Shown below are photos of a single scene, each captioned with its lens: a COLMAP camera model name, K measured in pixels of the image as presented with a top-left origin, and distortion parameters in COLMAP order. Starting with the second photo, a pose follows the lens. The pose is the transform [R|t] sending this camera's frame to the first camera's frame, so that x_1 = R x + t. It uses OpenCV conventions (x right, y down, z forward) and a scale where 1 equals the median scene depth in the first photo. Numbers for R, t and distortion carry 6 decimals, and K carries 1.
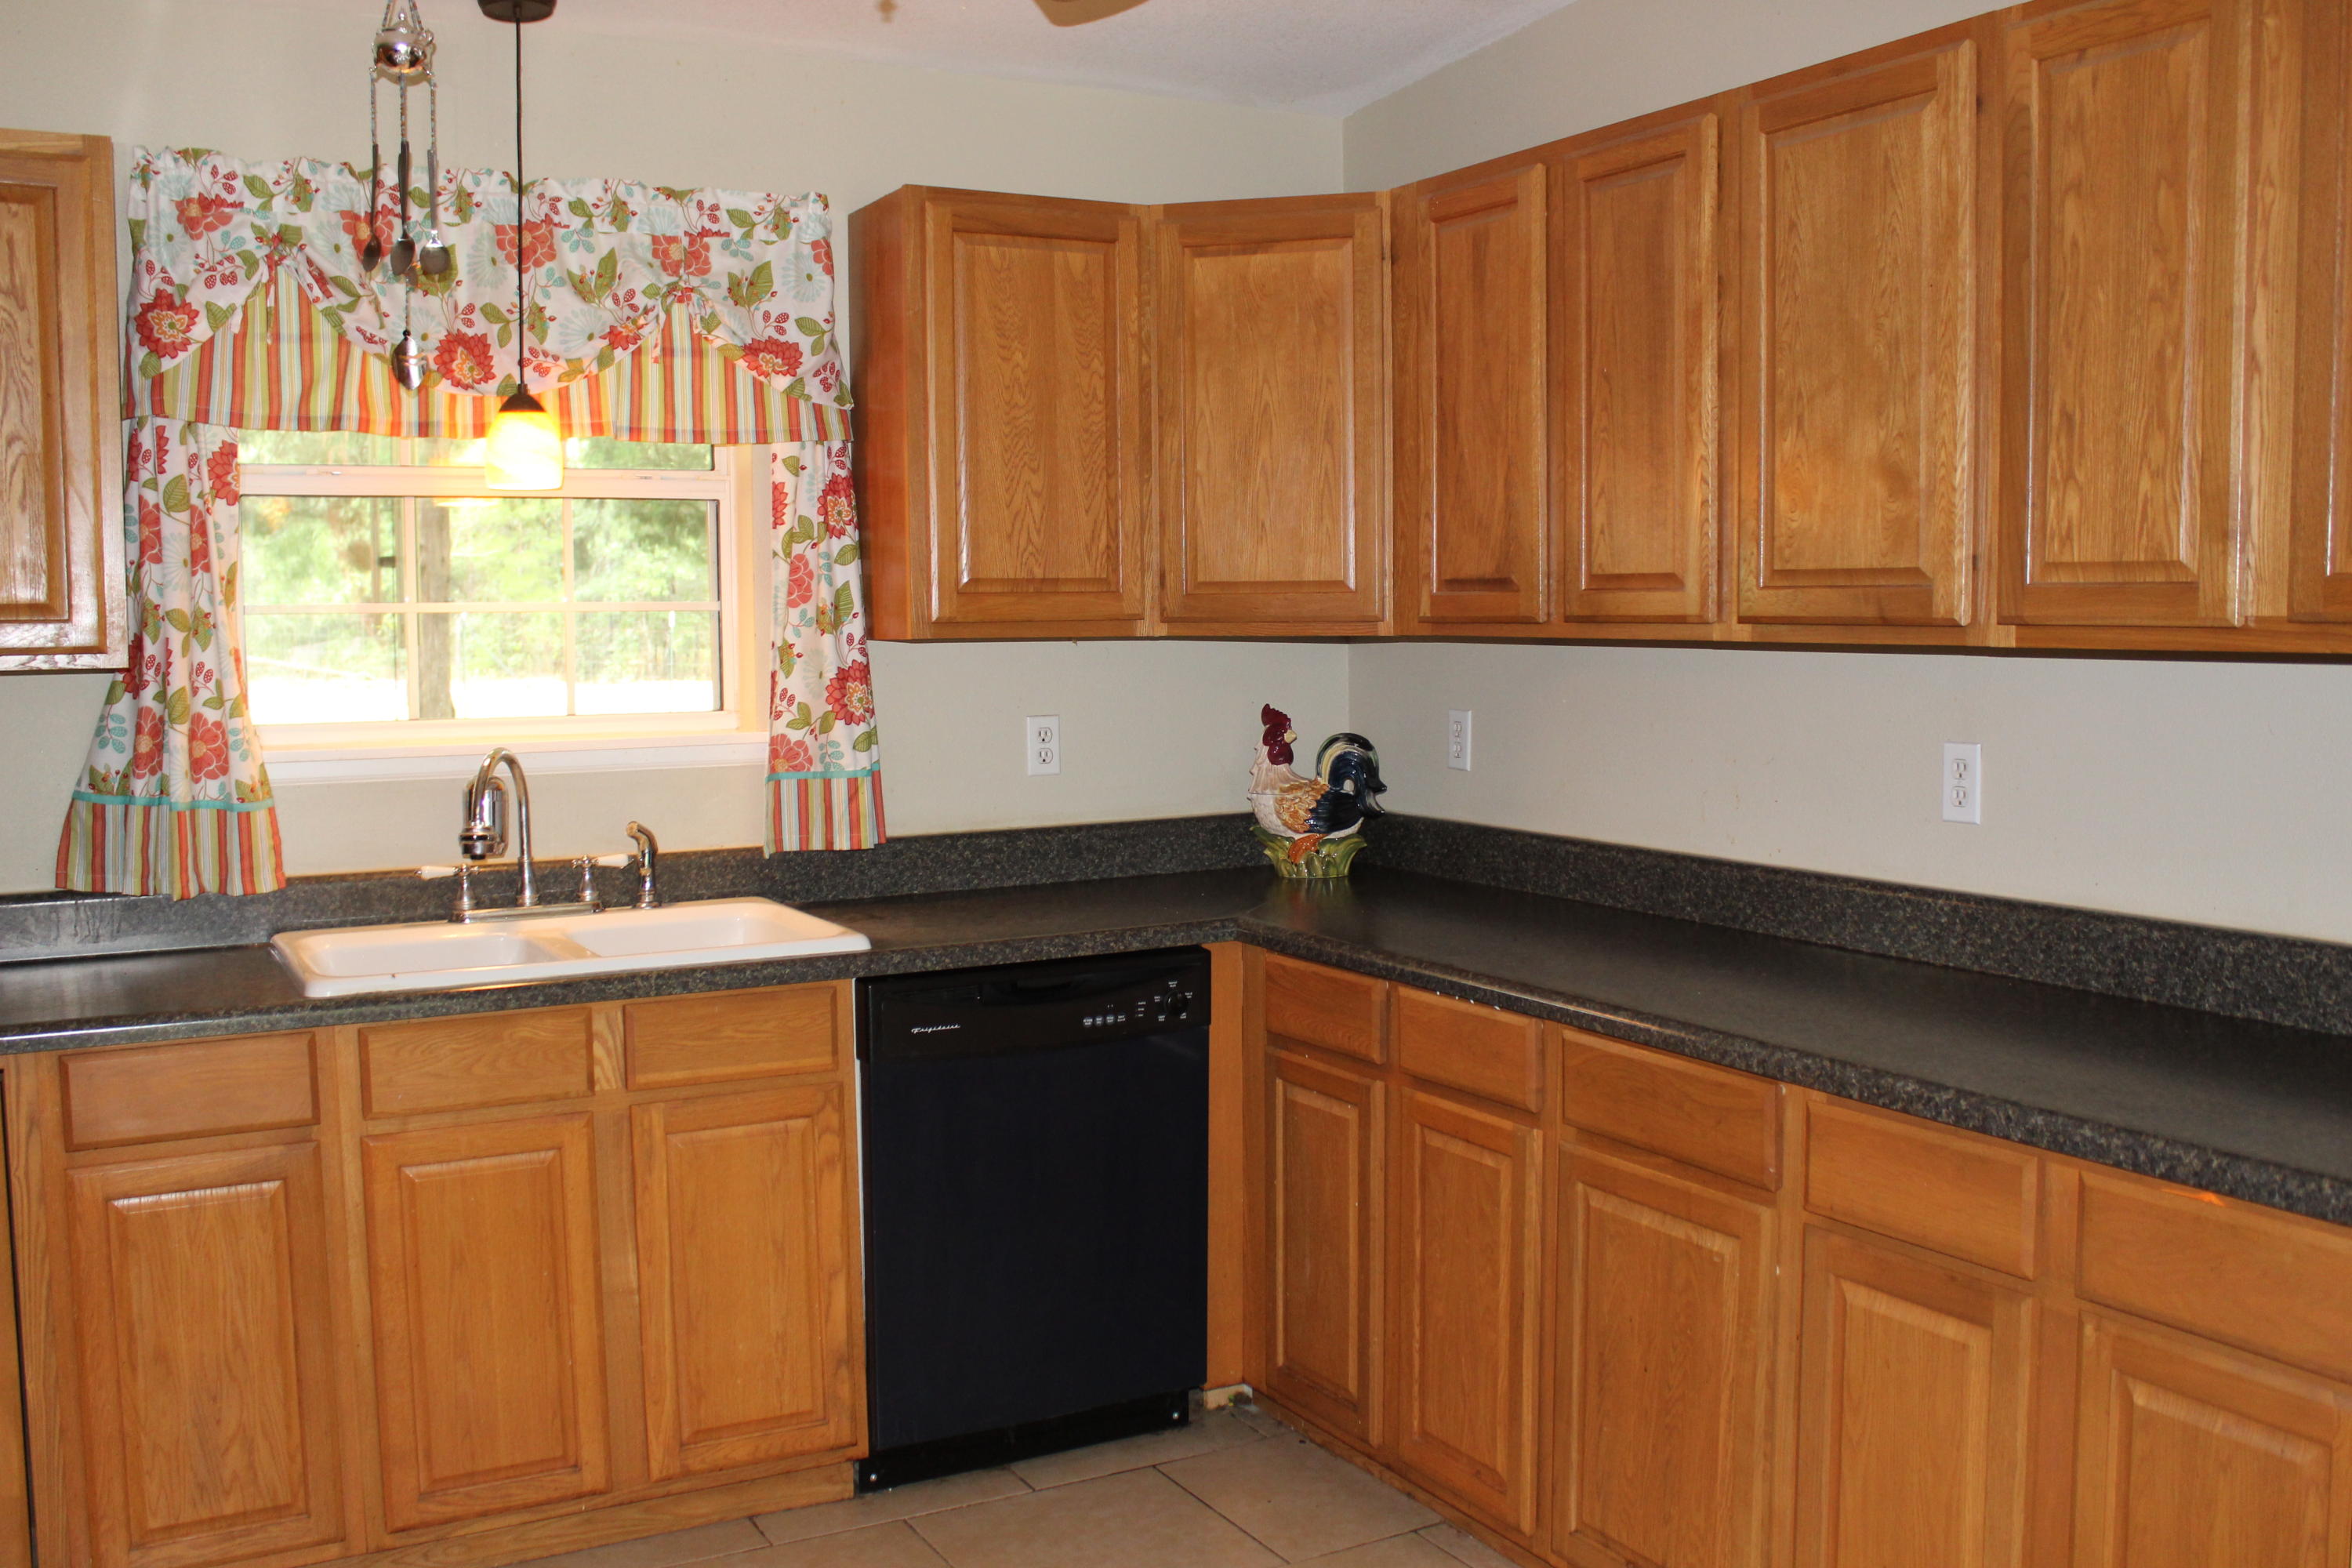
lens RADIAL K [[2155.0, 0, 1176.0], [0, 2155.0, 784.0], [0, 0, 1]] dist [-0.149285, 0.132556]
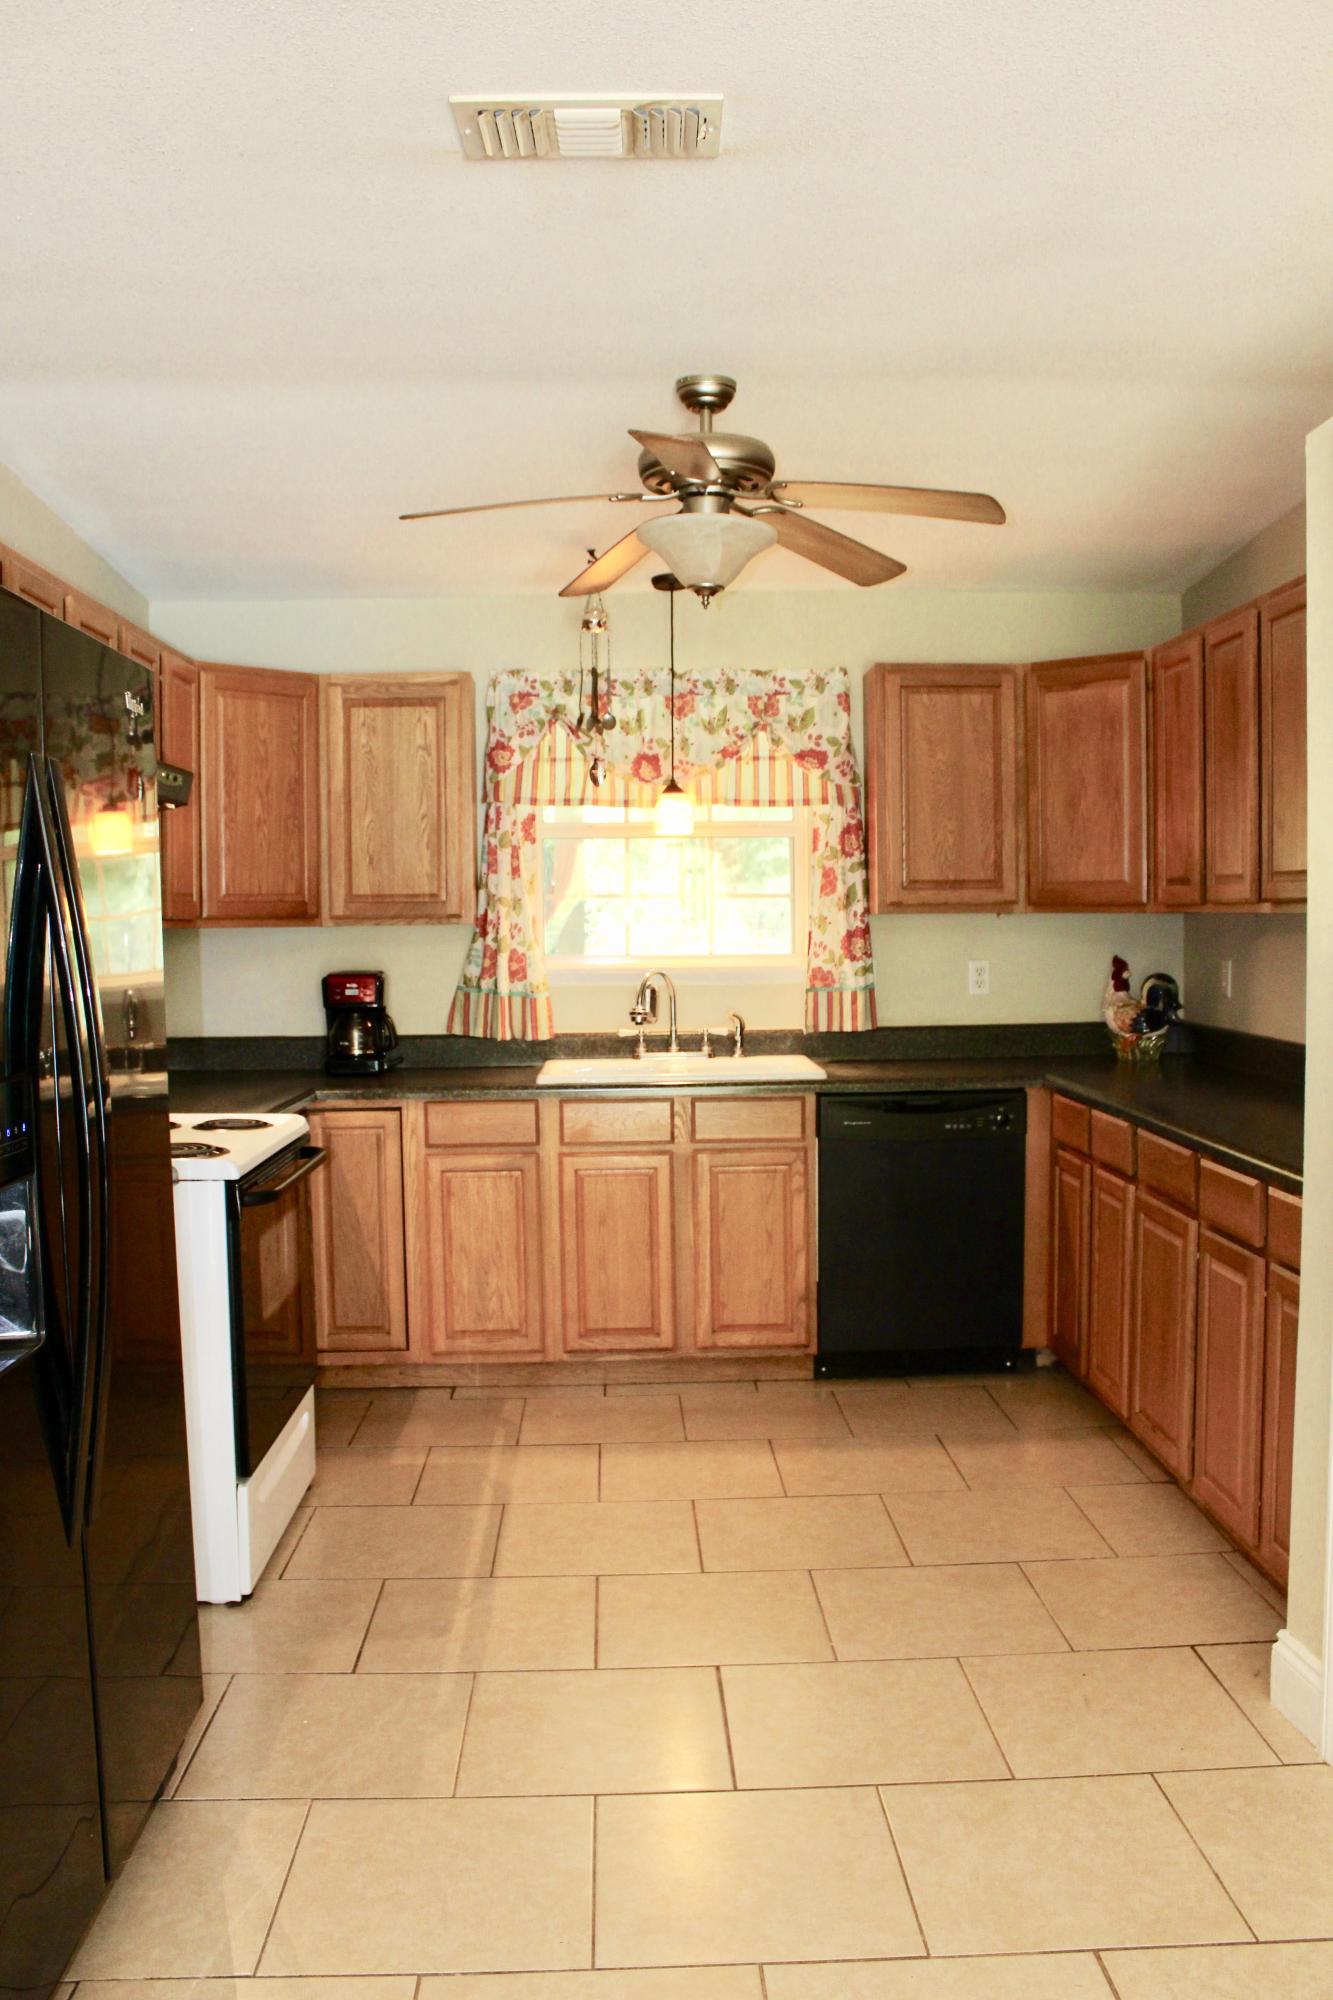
lens RADIAL K [[1662.4, 0, 666.5], [0, 1662.4, 1000.0], [0, 0, 1]] dist [-0.161723, 0.130944]
pose [[0.893471, 0.022444, -0.448561, 0.377989], [-0.033037, 0.999329, -0.015804, 0.036006], [0.447905, 0.028939, 0.893613, -0.352294]]
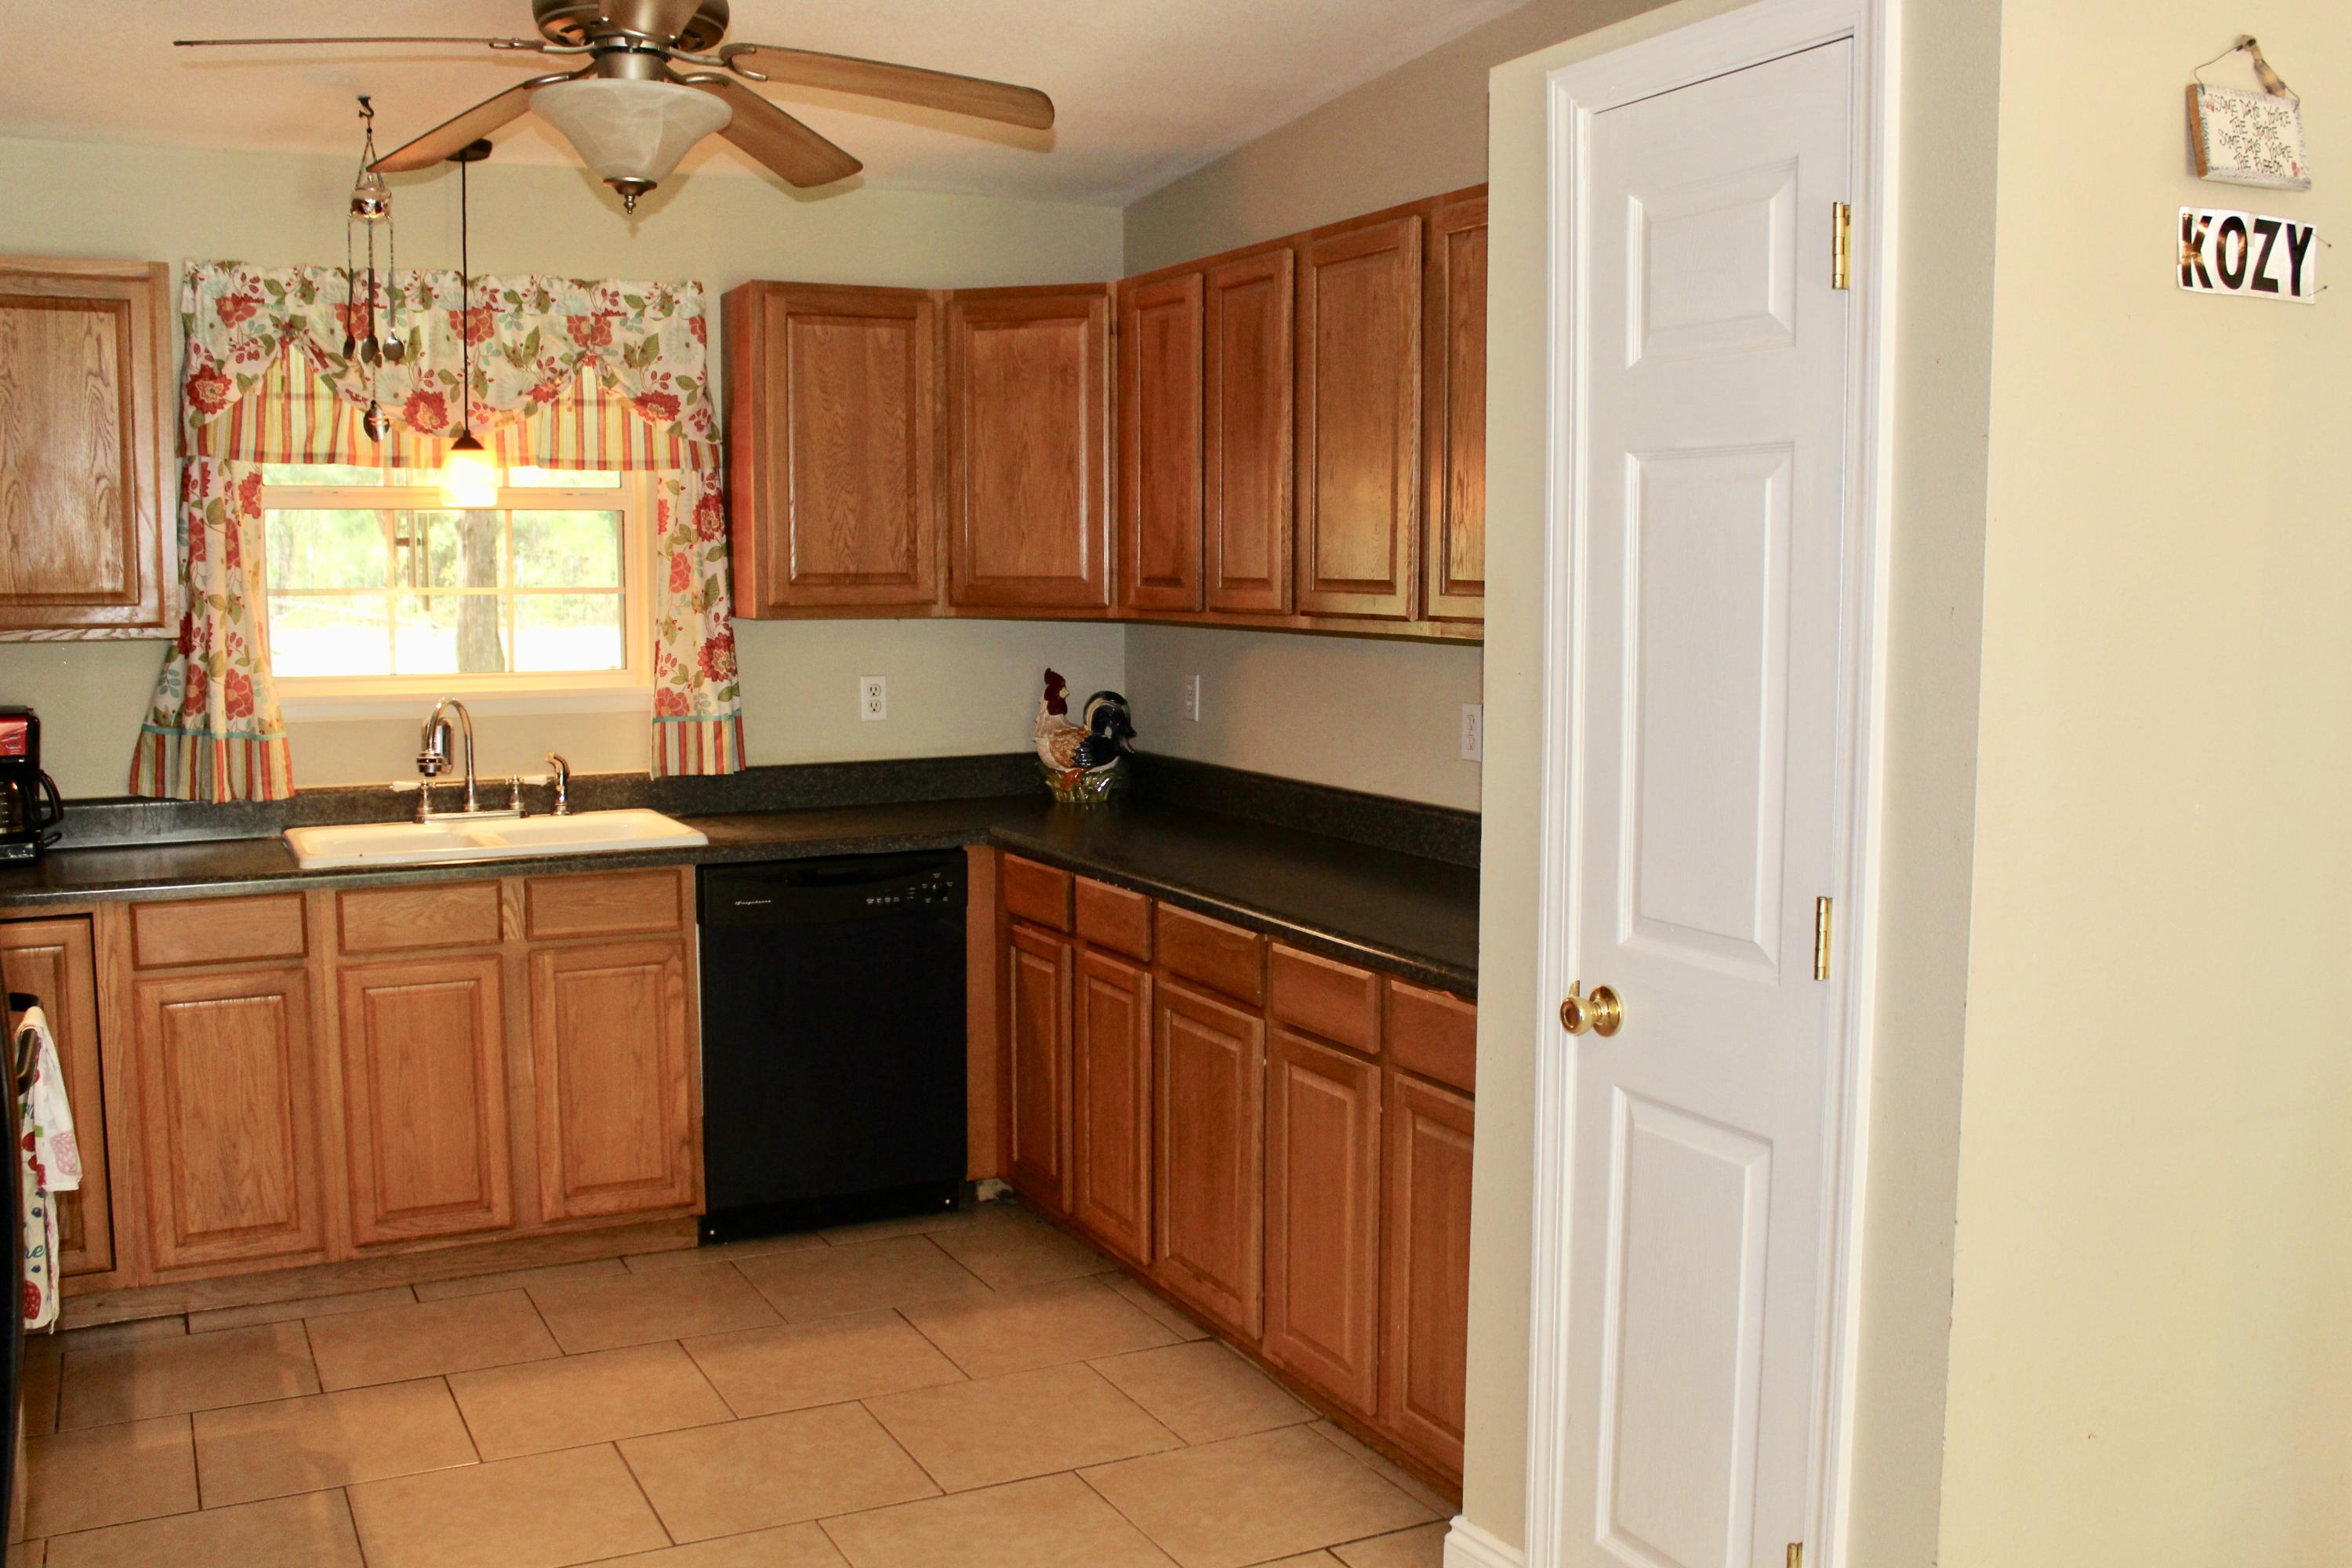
lens RADIAL K [[2155.0, 0, 1176.0], [0, 2155.0, 784.0], [0, 0, 1]] dist [-0.149285, 0.132556]
pose [[0.999385, 0.012674, -0.032707, 0.203374], [-0.011964, 0.999691, 0.021799, 0.004383], [0.032973, -0.021395, 0.999227, -0.367020]]
